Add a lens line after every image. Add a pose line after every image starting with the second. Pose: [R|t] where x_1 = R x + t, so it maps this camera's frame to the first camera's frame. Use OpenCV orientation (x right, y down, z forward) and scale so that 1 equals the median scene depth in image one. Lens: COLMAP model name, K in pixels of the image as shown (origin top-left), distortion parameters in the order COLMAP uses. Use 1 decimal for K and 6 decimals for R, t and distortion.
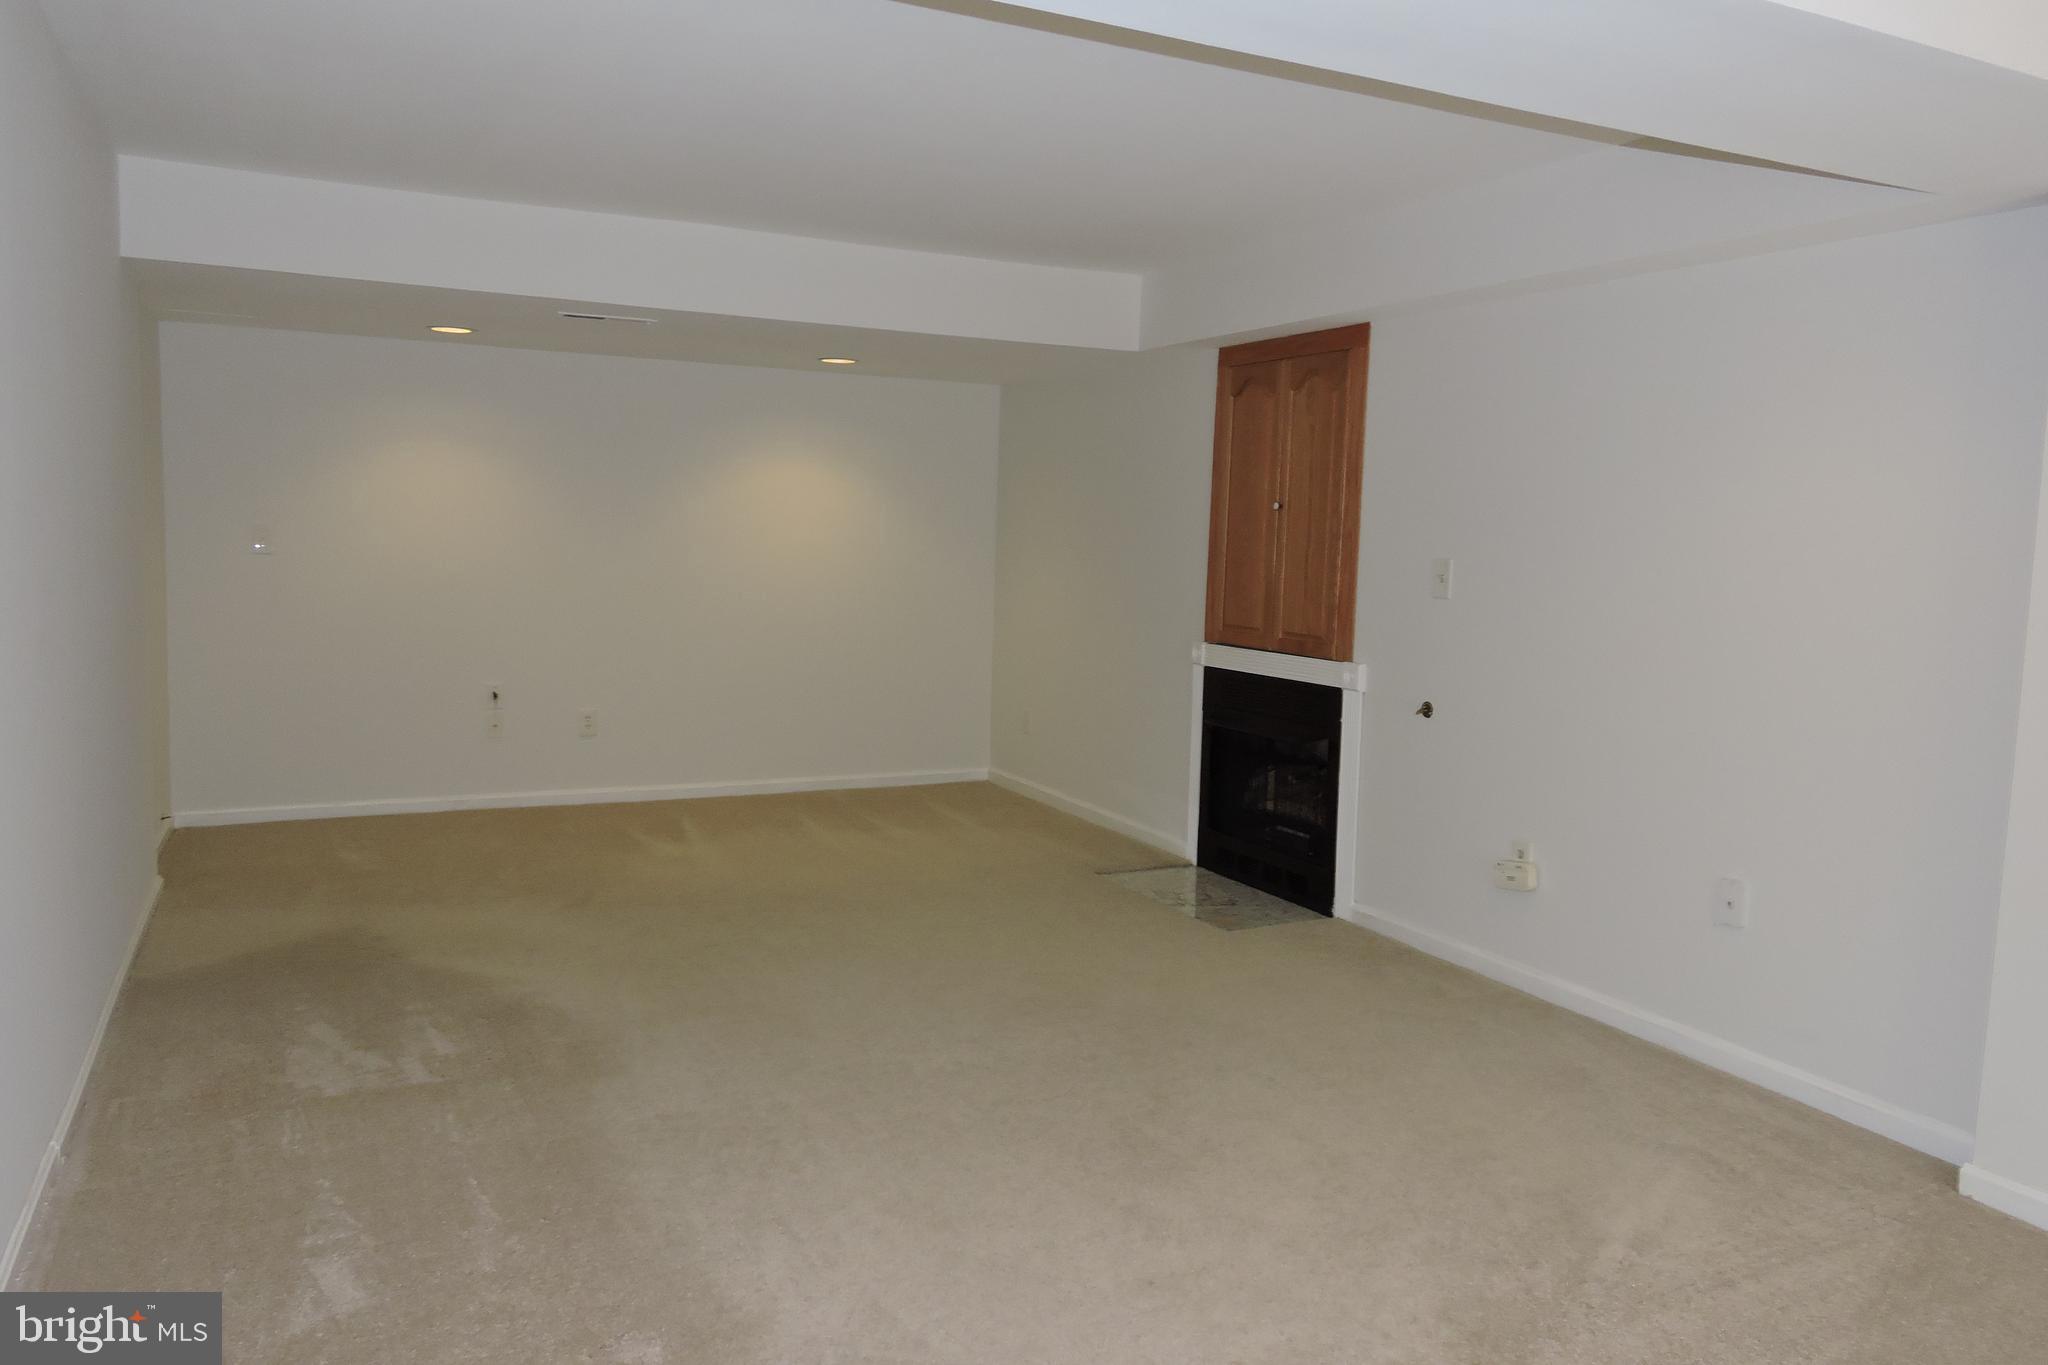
lens RADIAL K [[1456.7, 0, 1028.3], [0, 1456.7, 686.2], [0, 0, 1]] dist [-0.001738, -0.008098]
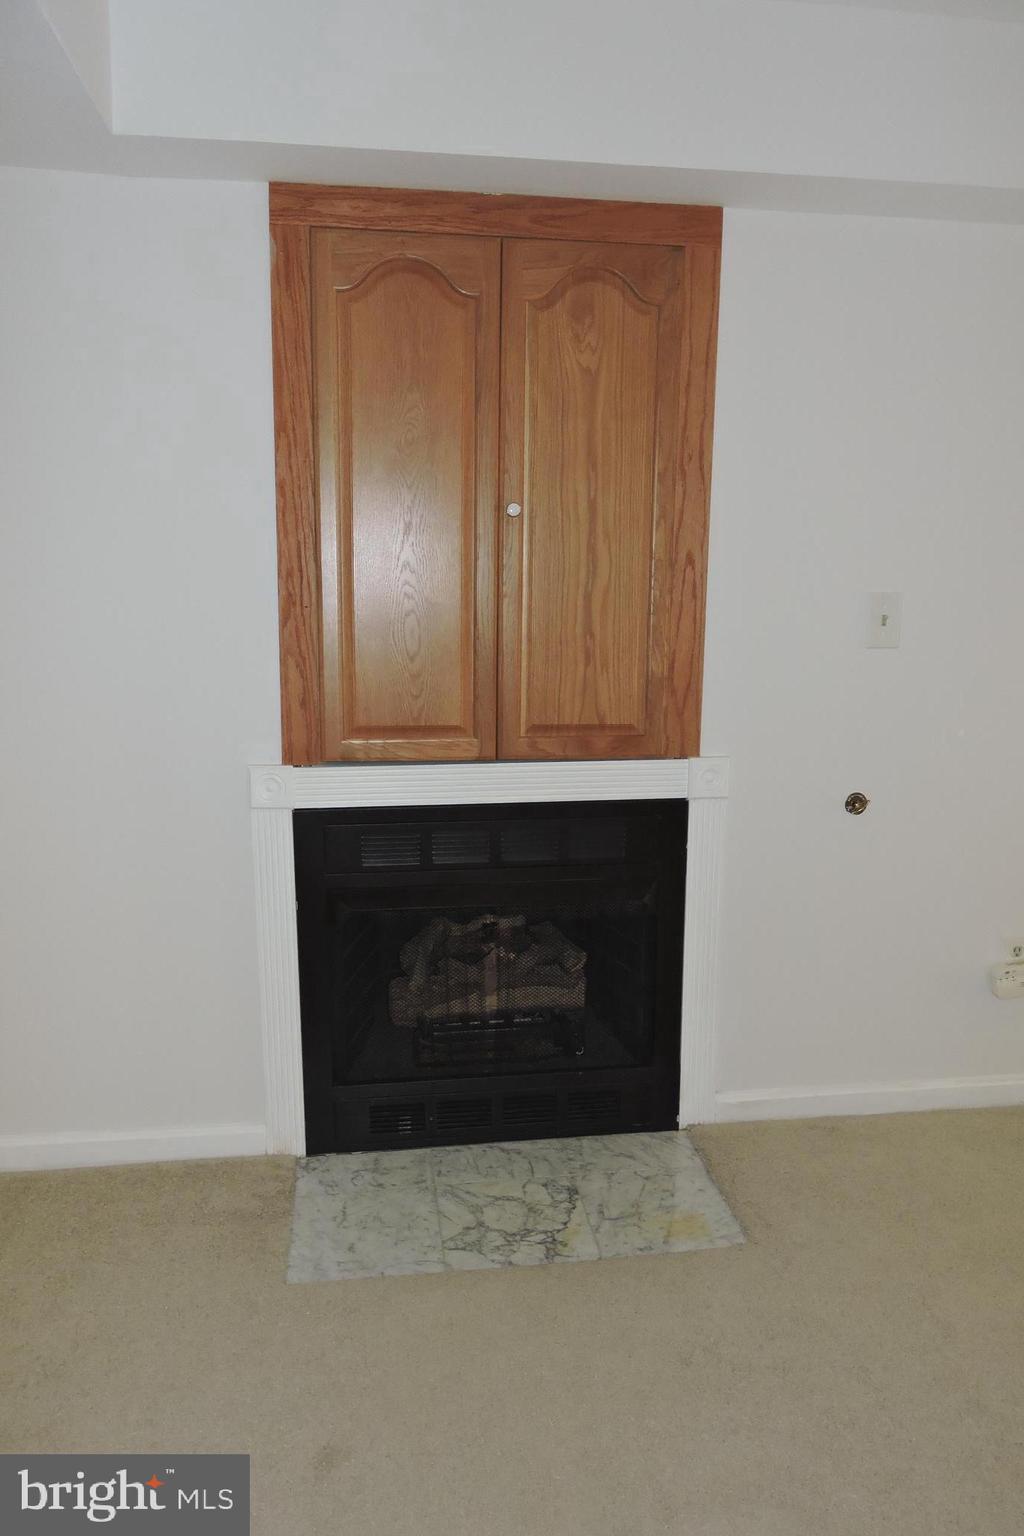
lens RADIAL K [[1092.5, 0, 514.1], [0, 1092.5, 772.8], [0, 0, 1]] dist [-0.001738, -0.008098]
pose [[0.303399, -0.206643, 0.930187, -0.254359], [0.099405, 0.977739, 0.184783, -0.105582], [-0.947664, 0.036403, 0.317186, 0.898484]]
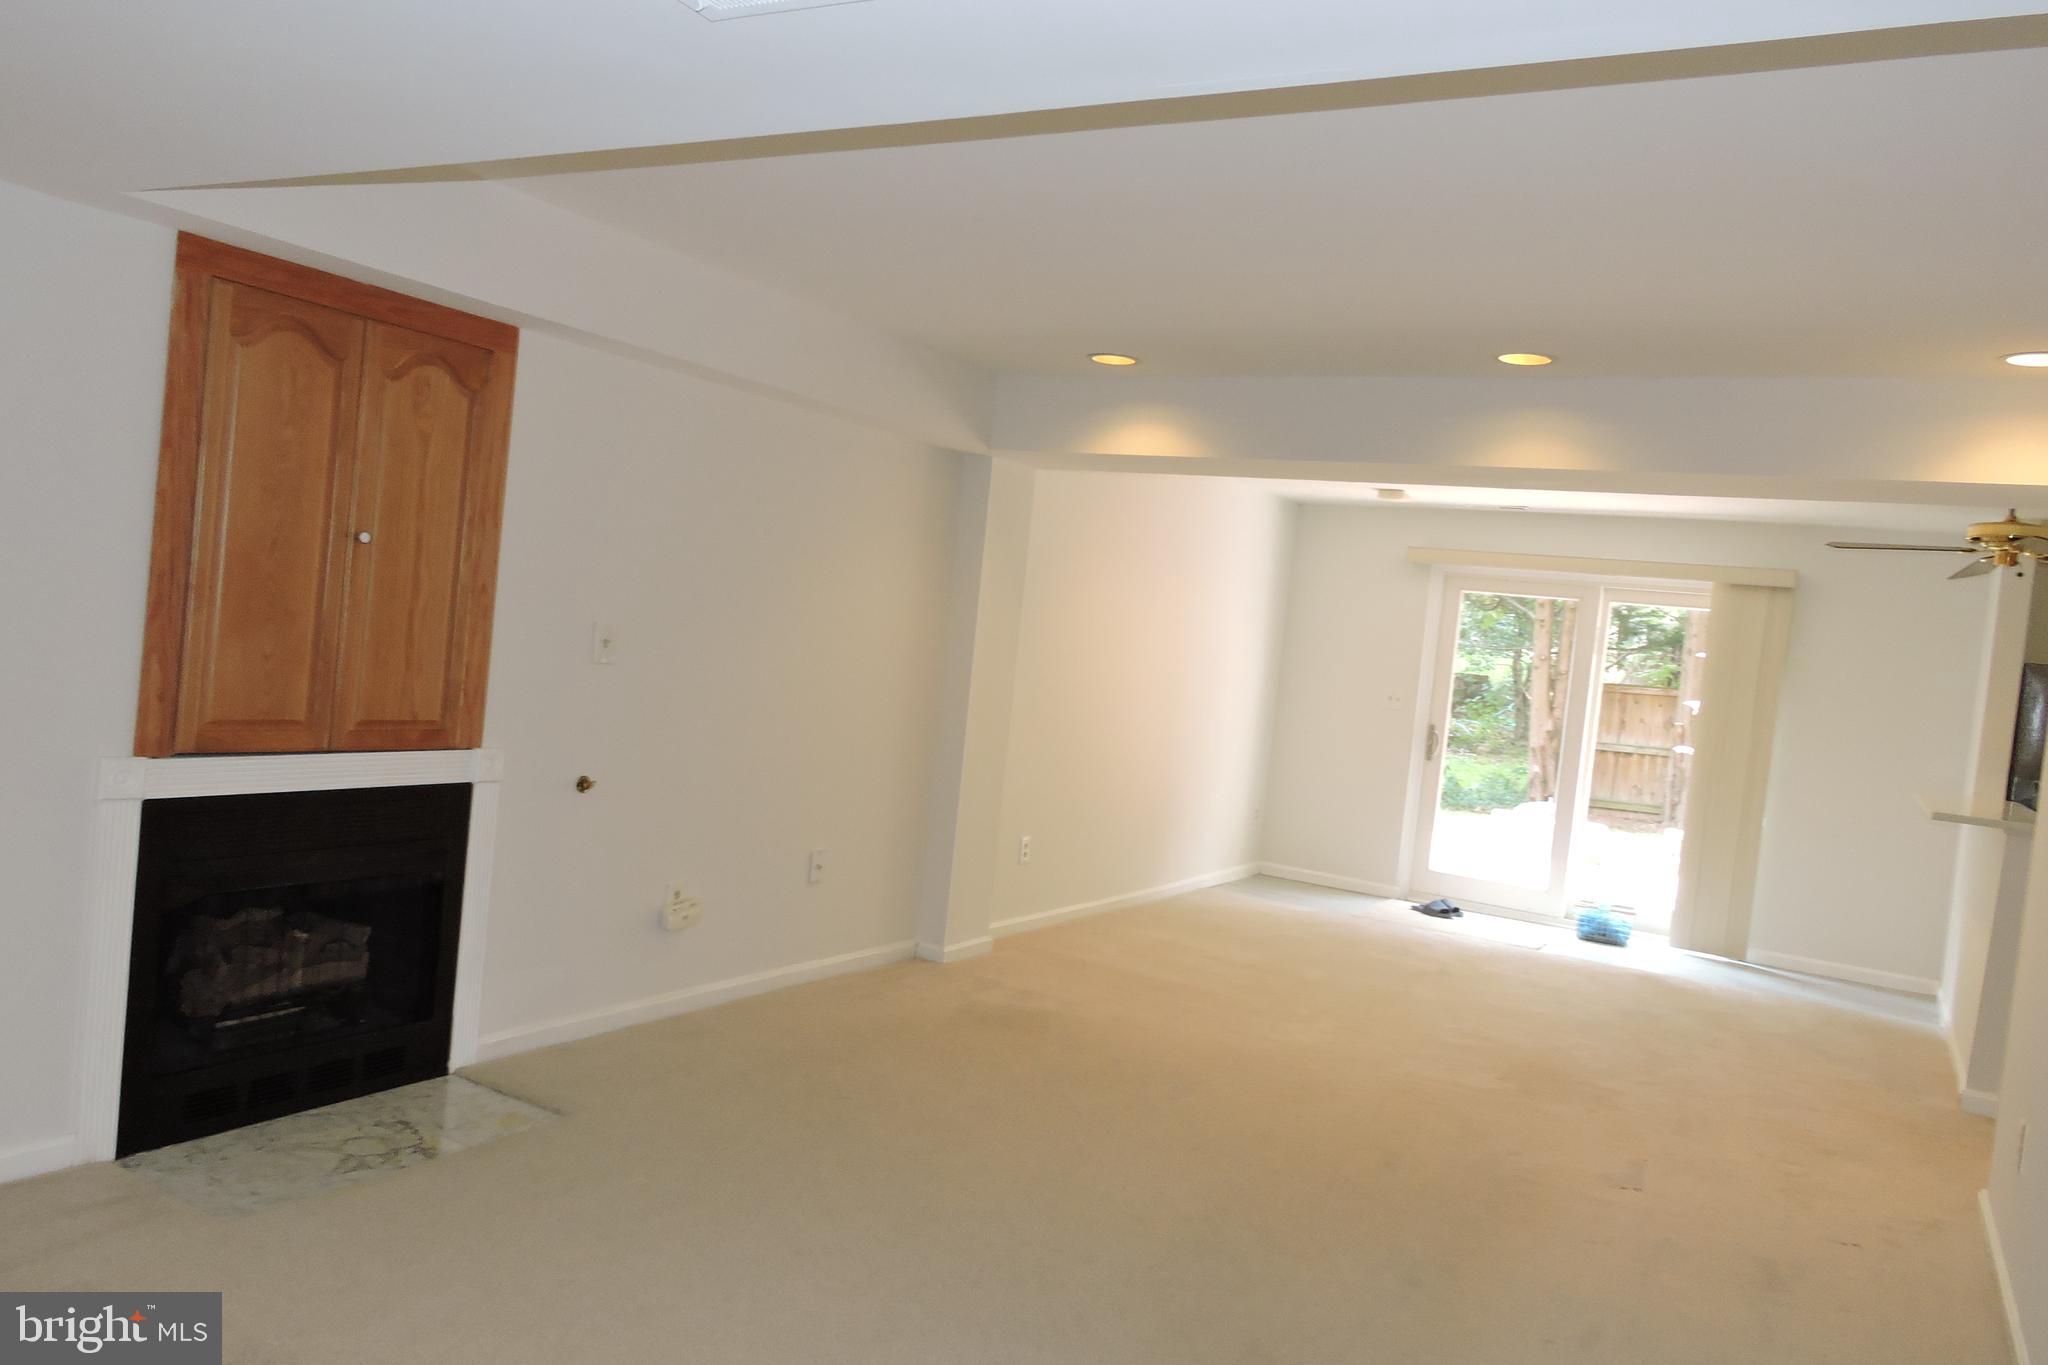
lens RADIAL K [[1456.7, 0, 1028.3], [0, 1456.7, 686.2], [0, 0, 1]] dist [-0.001738, -0.008098]
pose [[-0.549452, -0.123445, 0.826356, -0.581027], [-0.035795, 0.991595, 0.124329, -0.155427], [-0.834758, 0.038733, -0.549253, 1.154392]]
